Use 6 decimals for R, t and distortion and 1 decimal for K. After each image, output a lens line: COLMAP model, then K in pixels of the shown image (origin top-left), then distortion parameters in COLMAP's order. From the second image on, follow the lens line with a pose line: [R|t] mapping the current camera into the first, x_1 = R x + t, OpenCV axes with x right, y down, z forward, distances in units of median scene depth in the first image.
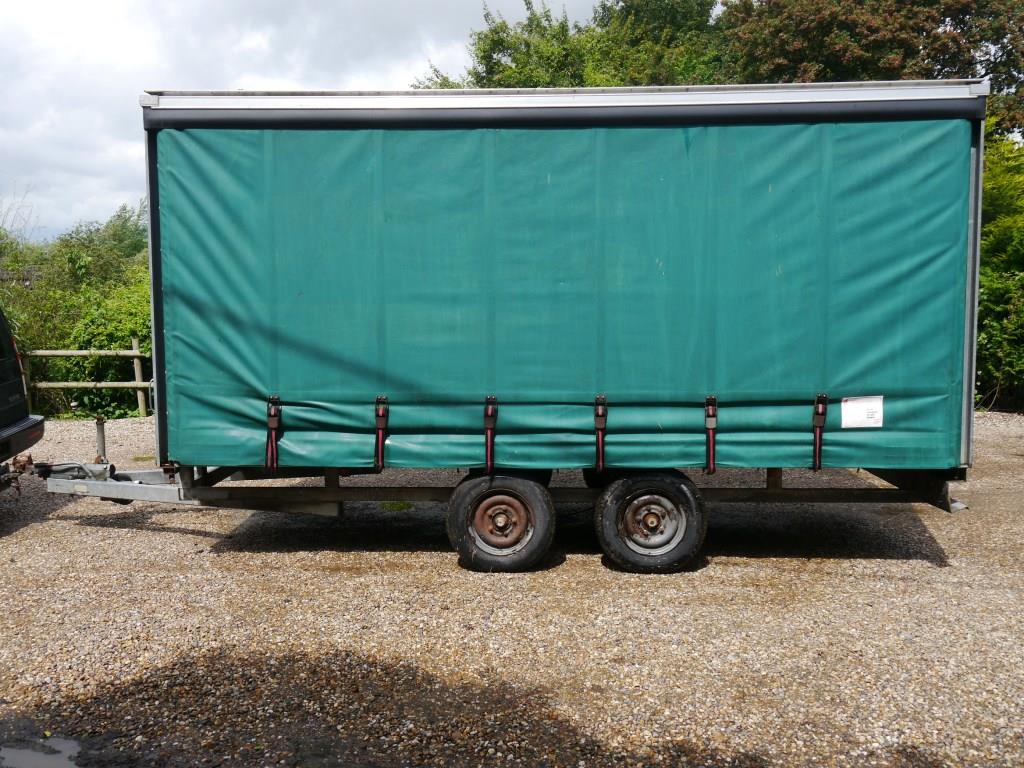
lens RADIAL K [[885.2, 0, 512.0], [0, 885.2, 384.0], [0, 0, 1]] dist [-0.006013, 0.000325]
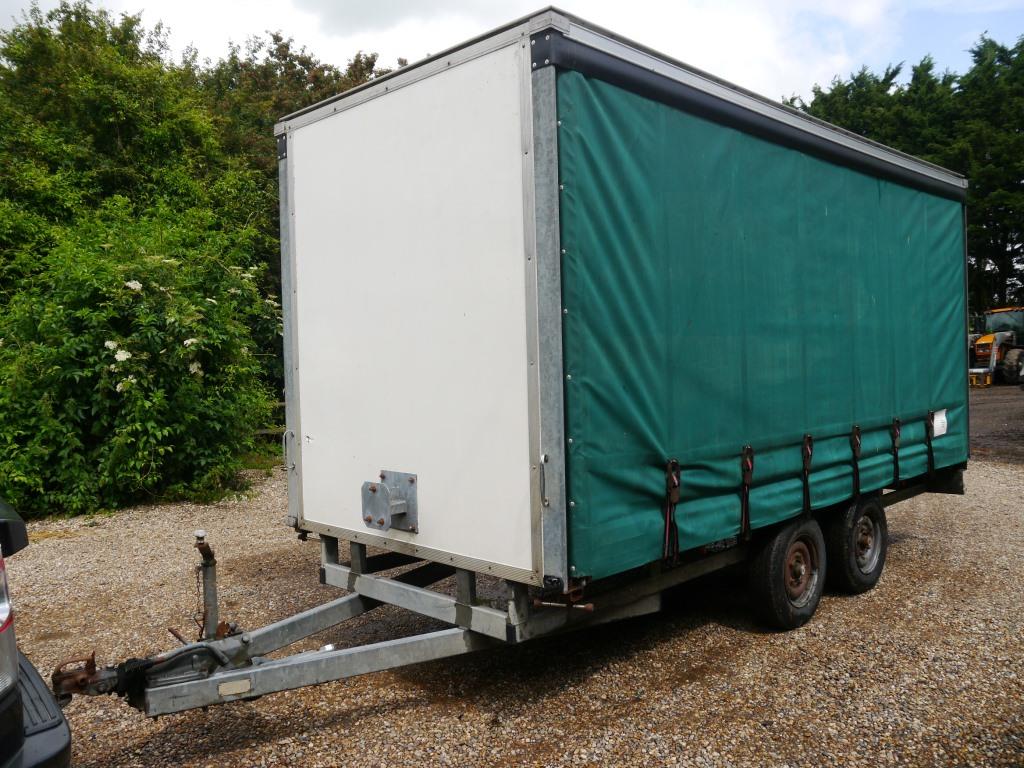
lens RADIAL K [[843.4, 0, 512.0], [0, 843.4, 384.0], [0, 0, 1]] dist [-0.044716, 0.009861]
pose [[0.686459, -0.037711, 0.726190, -0.883288], [0.090872, 0.995275, -0.034216, -0.038086], [-0.721468, 0.089478, 0.686642, 0.620059]]
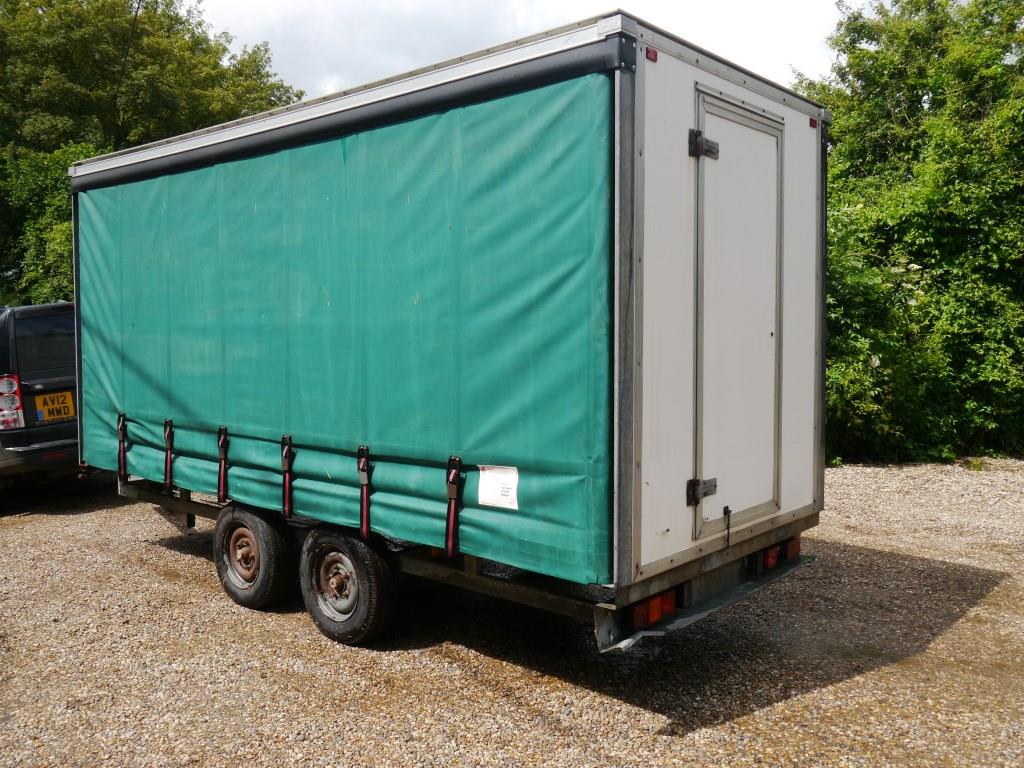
lens RADIAL K [[891.5, 0, 512.0], [0, 891.5, 384.0], [0, 0, 1]] dist [-0.027673, -0.002876]
pose [[0.775720, 0.045779, -0.629415, 0.874051], [-0.062334, 0.998046, -0.004233, -0.051893], [0.627991, 0.042517, 0.777058, 0.422835]]
